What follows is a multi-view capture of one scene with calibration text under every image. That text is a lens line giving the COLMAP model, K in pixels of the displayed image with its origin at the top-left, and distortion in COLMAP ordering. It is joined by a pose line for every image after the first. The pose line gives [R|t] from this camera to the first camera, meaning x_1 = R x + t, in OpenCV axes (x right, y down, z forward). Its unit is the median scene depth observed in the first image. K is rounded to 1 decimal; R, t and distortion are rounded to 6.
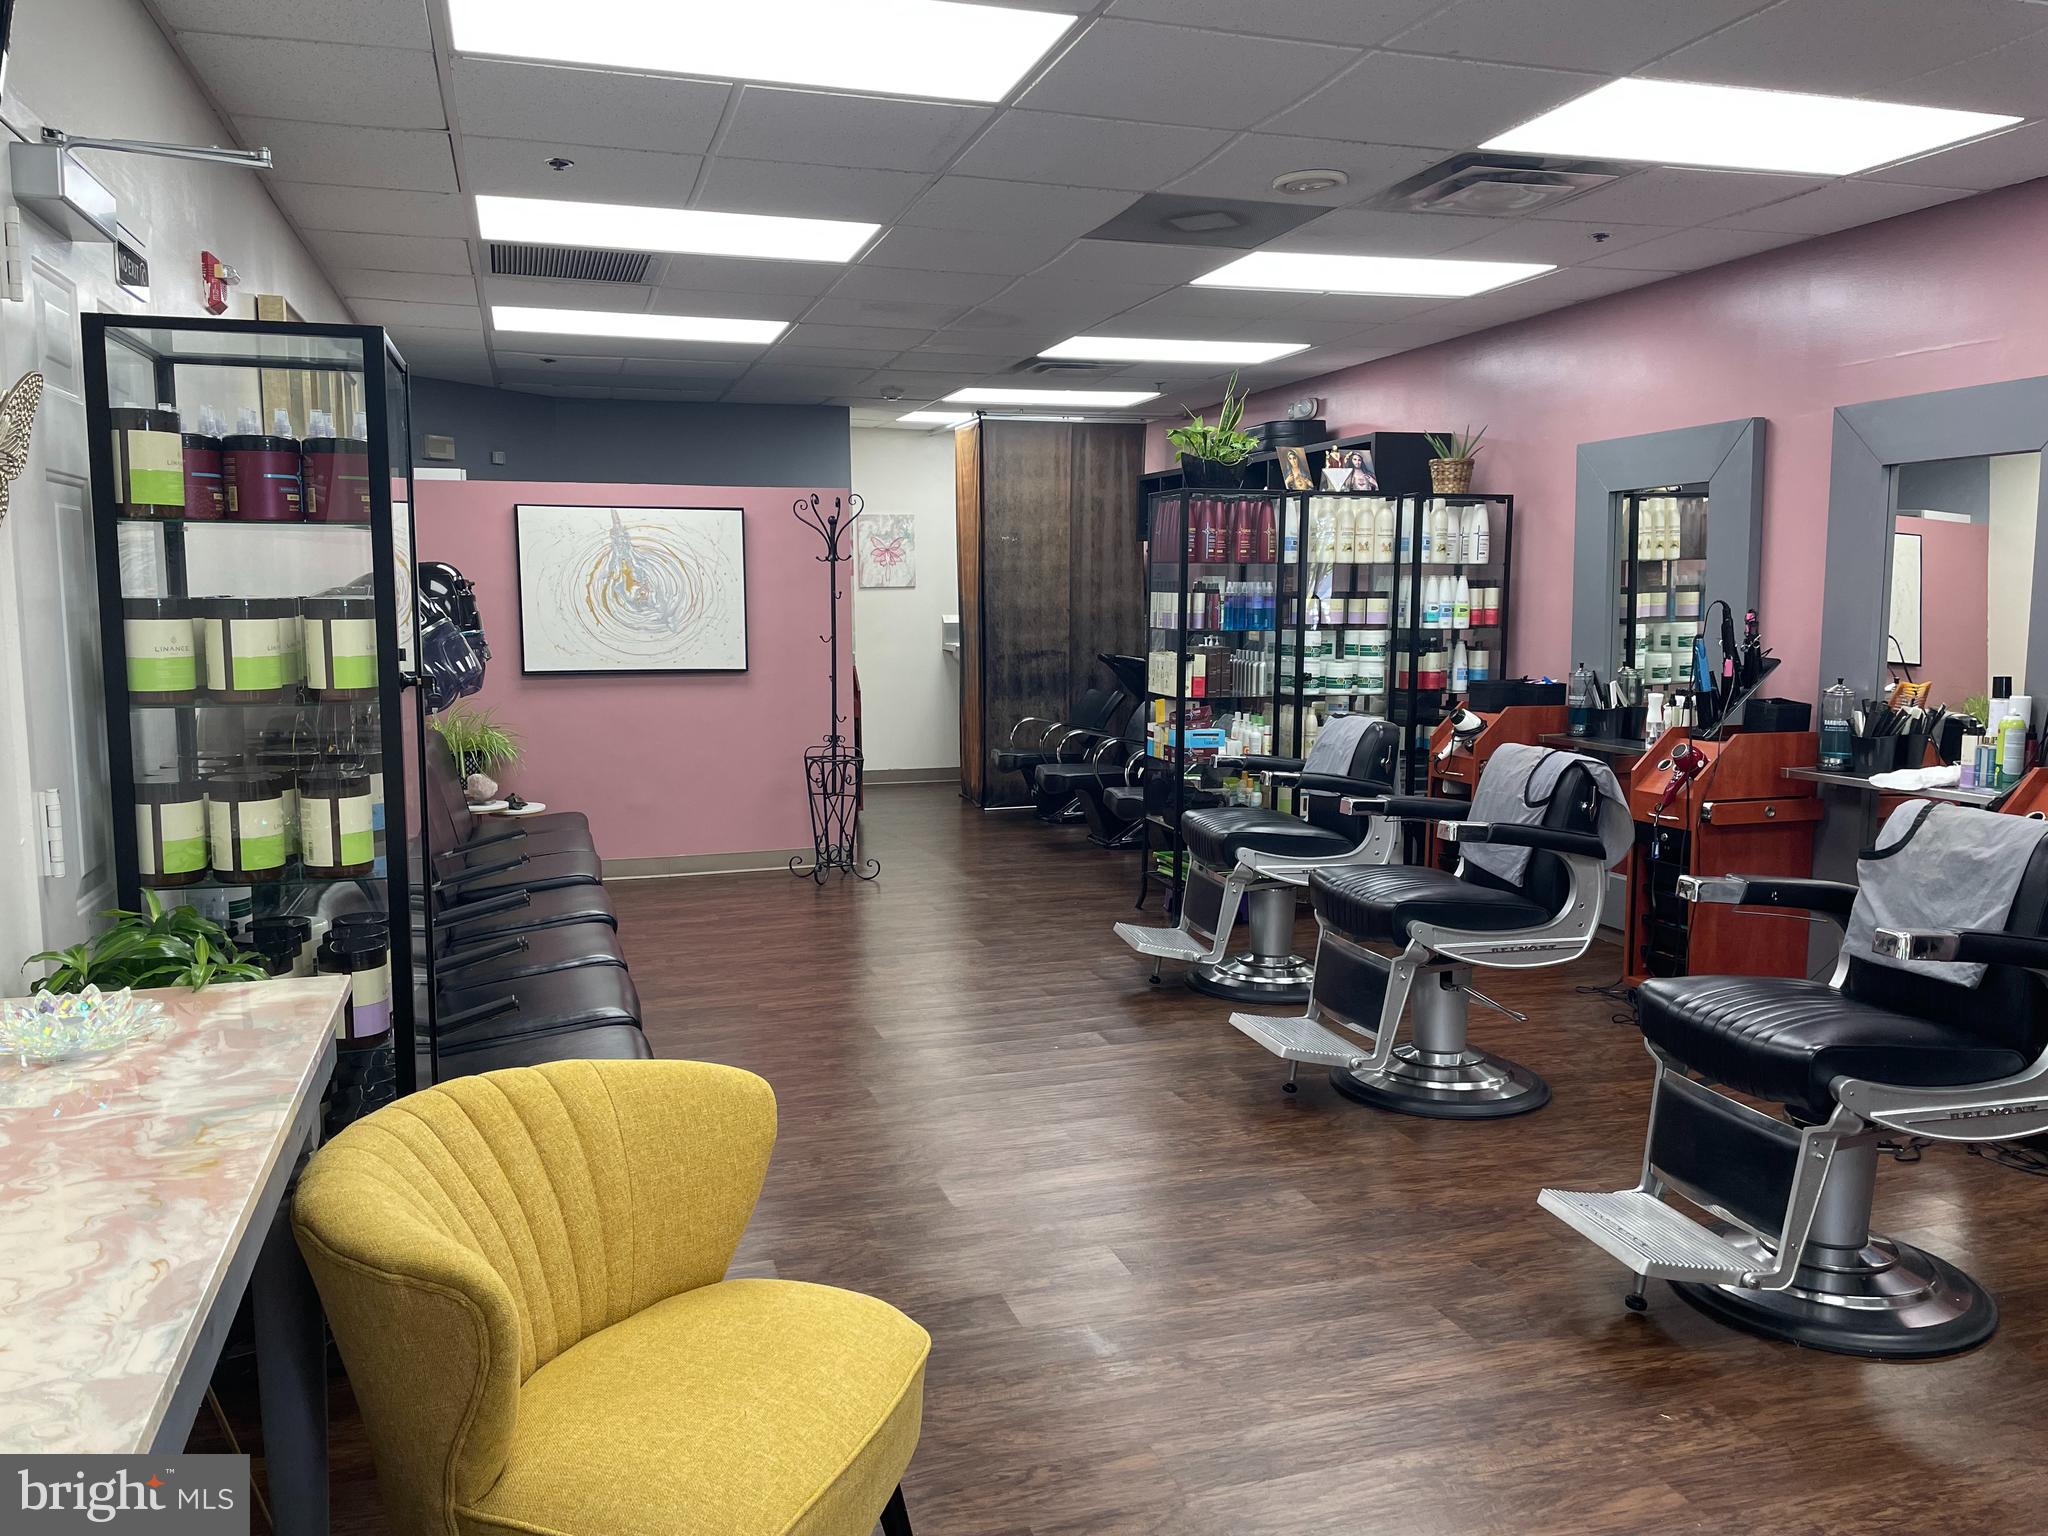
lens RADIAL K [[1654.2, 0, 1024.0], [0, 1654.2, 768.0], [0, 0, 1]] dist [0.116453, -0.242557]
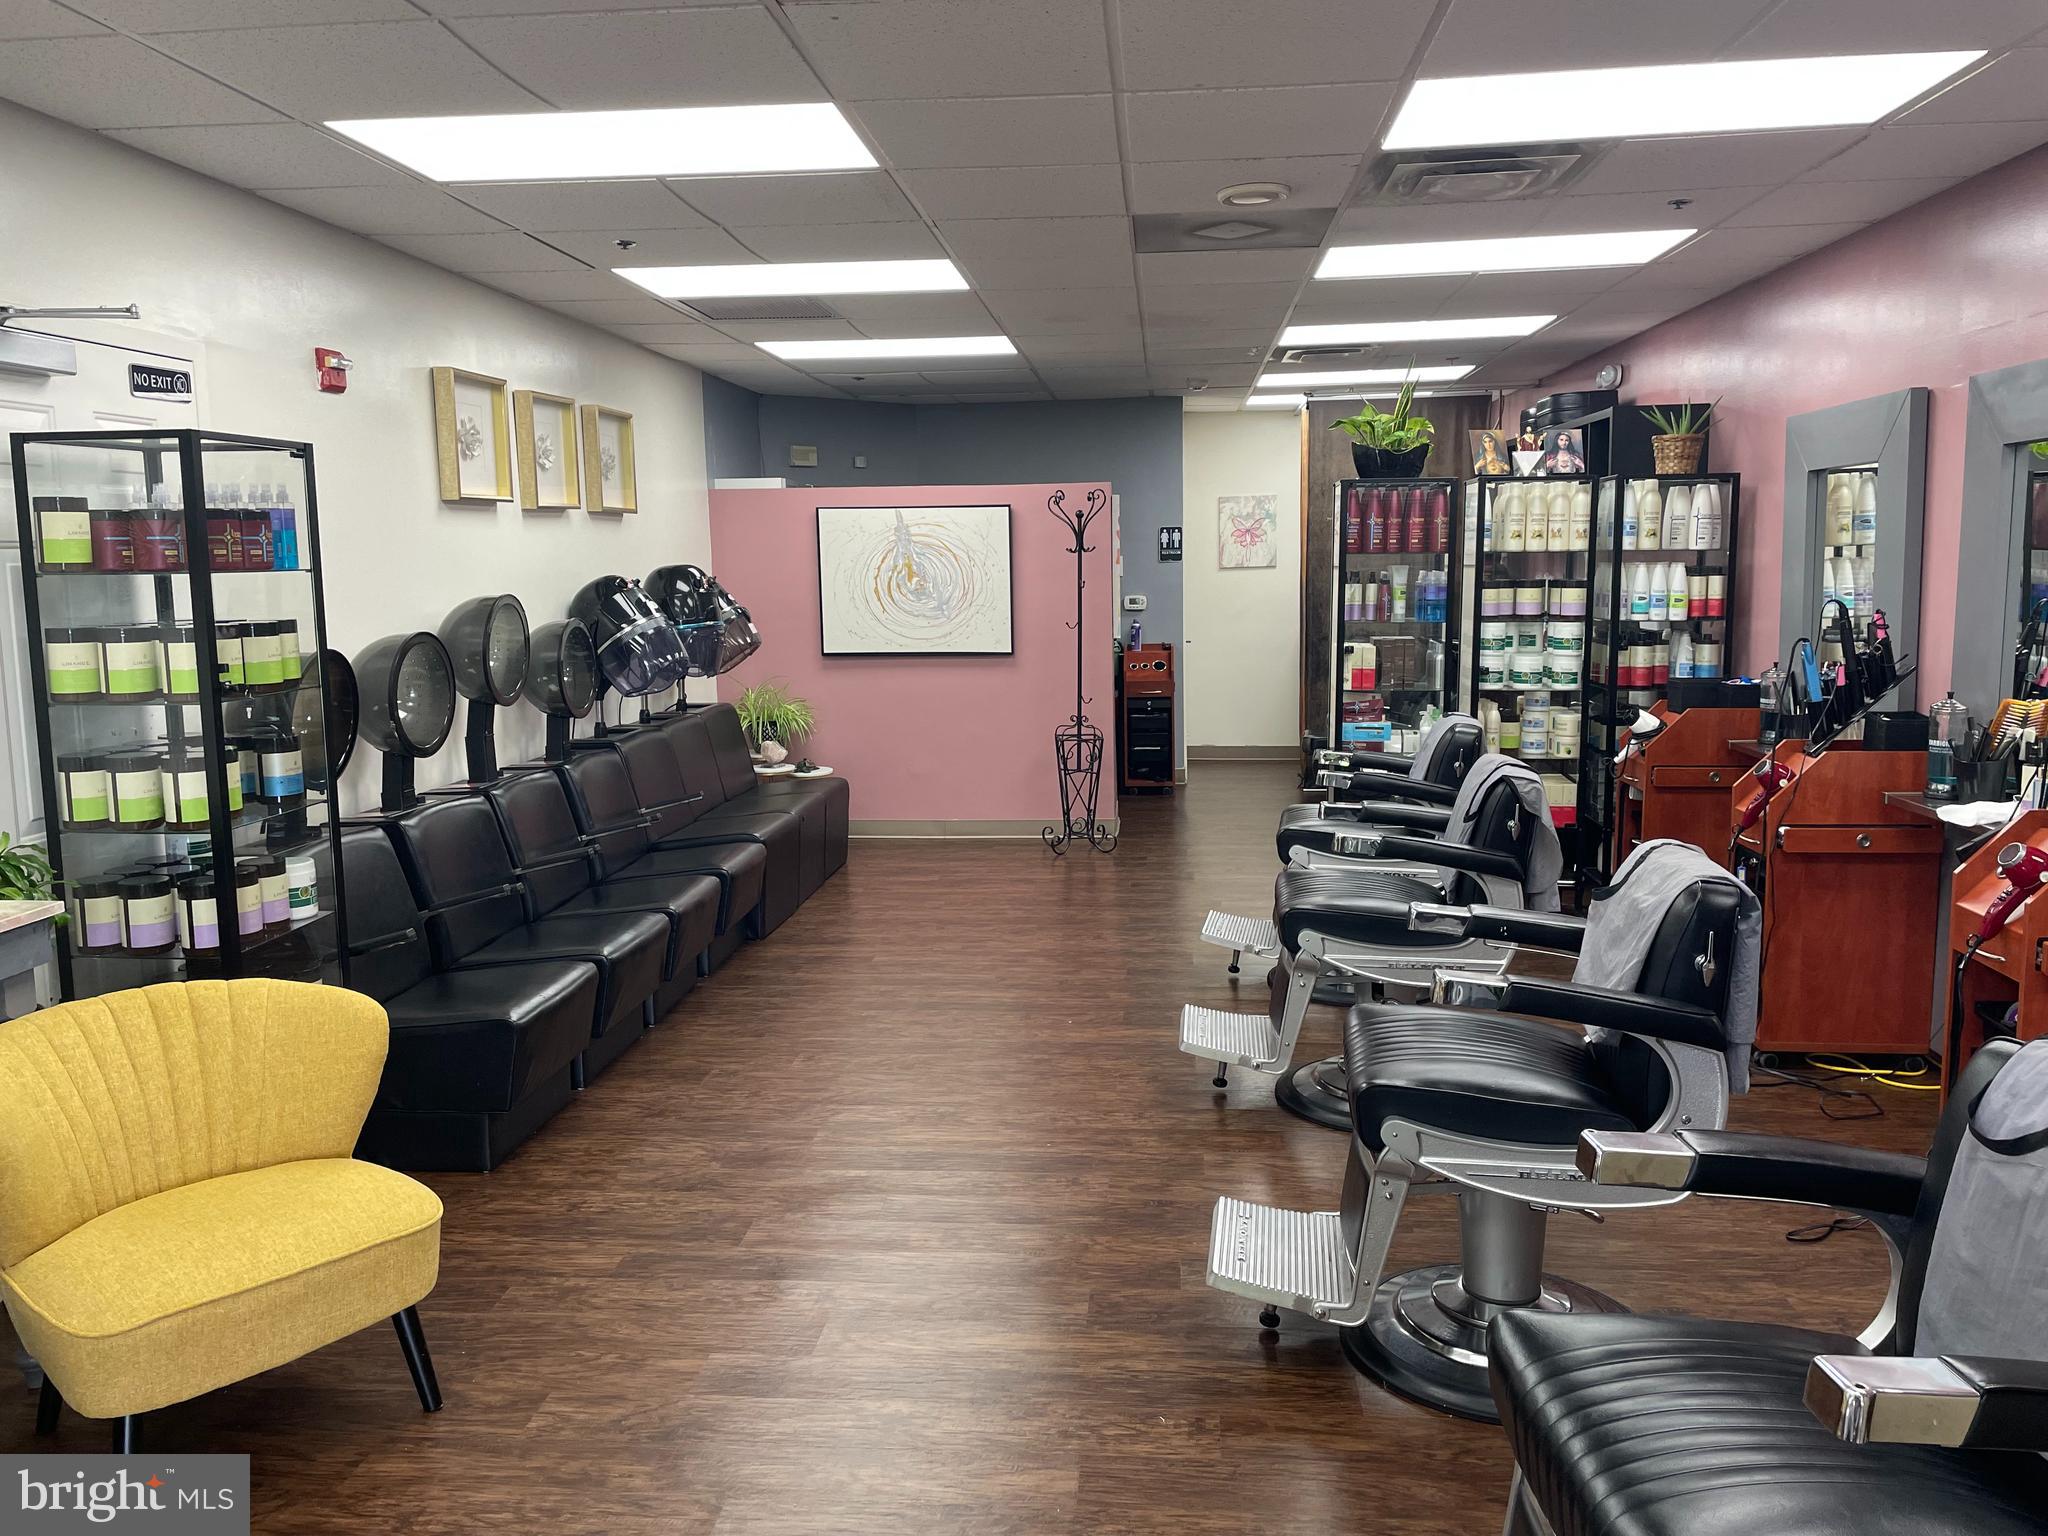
lens RADIAL K [[1654.2, 0, 1024.0], [0, 1654.2, 768.0], [0, 0, 1]] dist [0.116453, -0.242557]
pose [[0.911607, 0.041905, -0.408920, 0.316948], [-0.031092, 0.998970, 0.033058, -0.021933], [0.409884, -0.017422, 0.911971, 0.011549]]
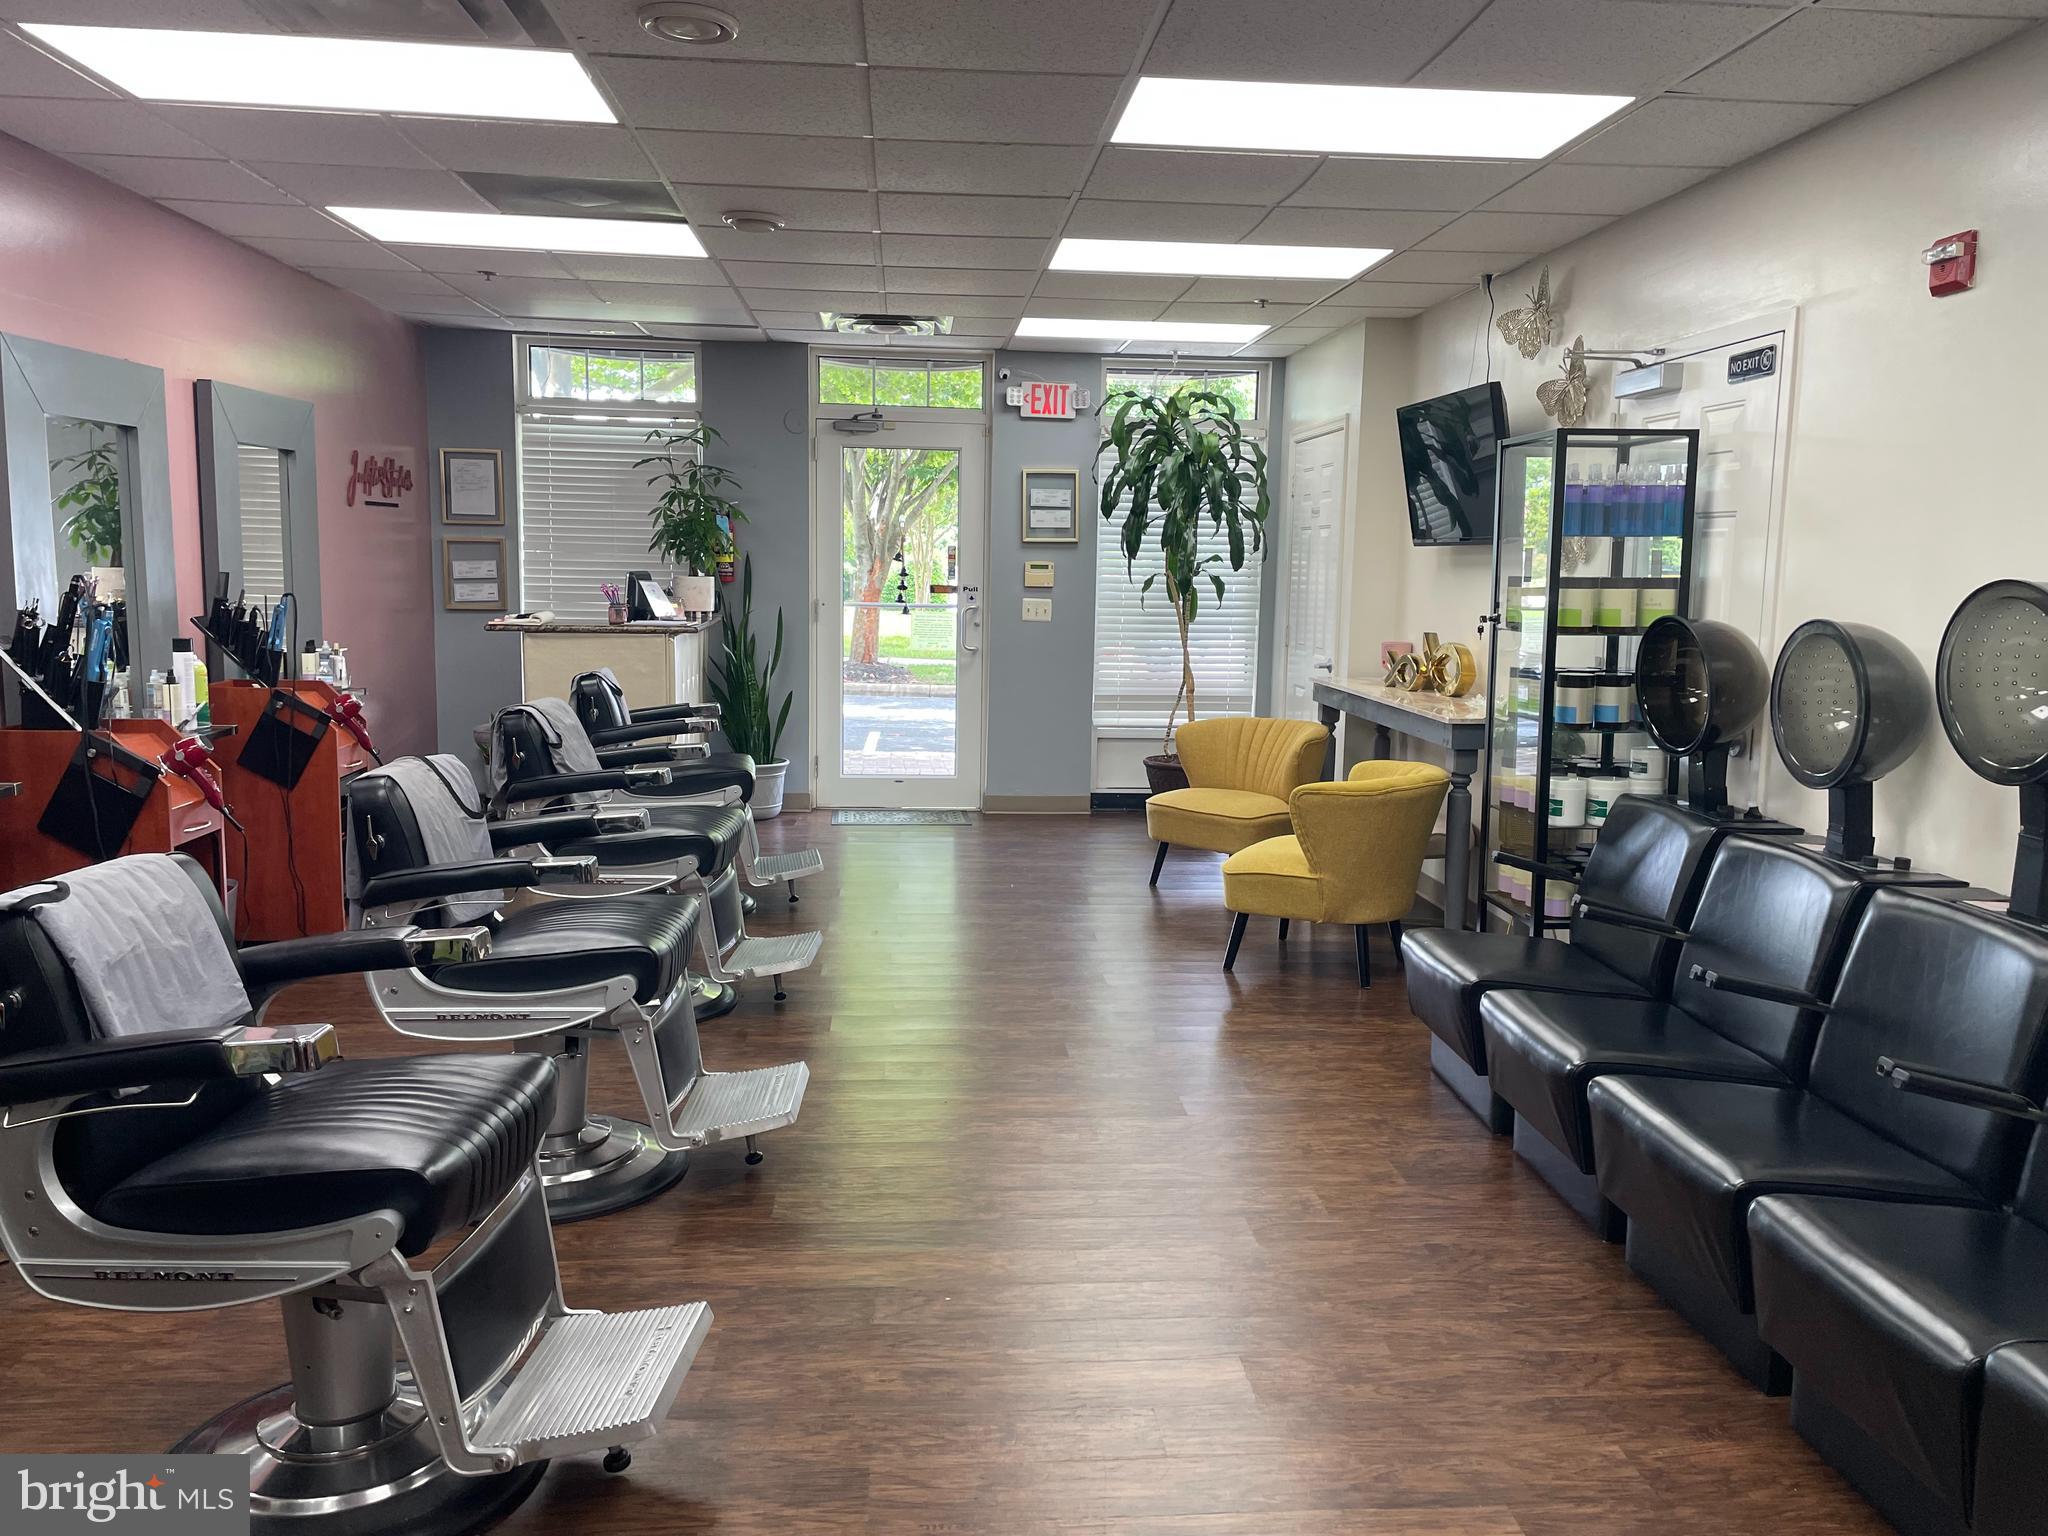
lens RADIAL K [[1654.2, 0, 1024.0], [0, 1654.2, 768.0], [0, 0, 1]] dist [0.116453, -0.242557]
pose [[-0.964267, -0.042983, 0.261424, -0.138978], [0.017752, 0.974051, 0.225631, -0.134082], [-0.264338, 0.222210, -0.938482, 1.211210]]
